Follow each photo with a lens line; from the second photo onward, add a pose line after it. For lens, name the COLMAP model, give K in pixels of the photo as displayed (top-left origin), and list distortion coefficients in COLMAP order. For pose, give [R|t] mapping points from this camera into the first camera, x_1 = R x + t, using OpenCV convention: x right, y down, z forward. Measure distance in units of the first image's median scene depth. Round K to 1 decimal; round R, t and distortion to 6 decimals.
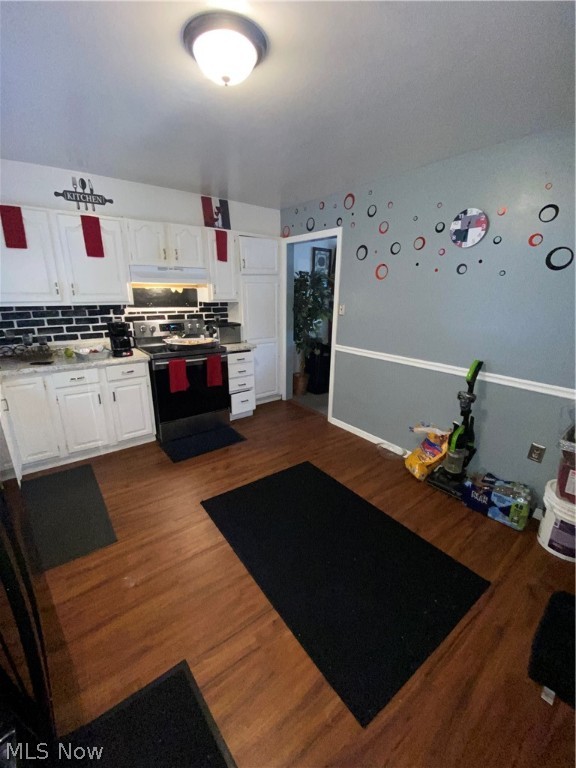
lens RADIAL K [[308.1, 0, 288.0], [0, 308.1, 384.0], [0, 0, 1]] dist [0.001522, -0.015471]
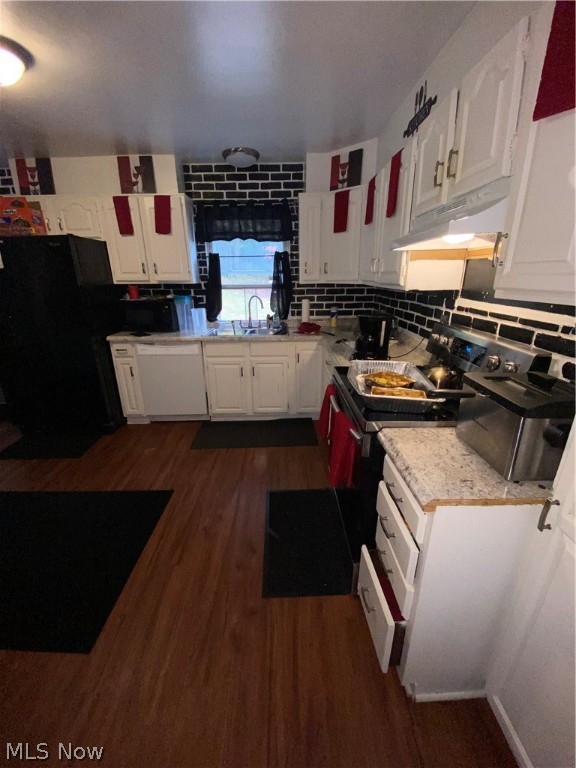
lens RADIAL K [[308.1, 0, 288.0], [0, 308.1, 384.0], [0, 0, 1]] dist [0.001522, -0.015471]
pose [[-0.584786, 0.266300, -0.766231, 0.147002], [-0.229359, 0.851756, 0.471070, -0.405110], [0.778088, 0.451217, -0.437016, 1.422683]]
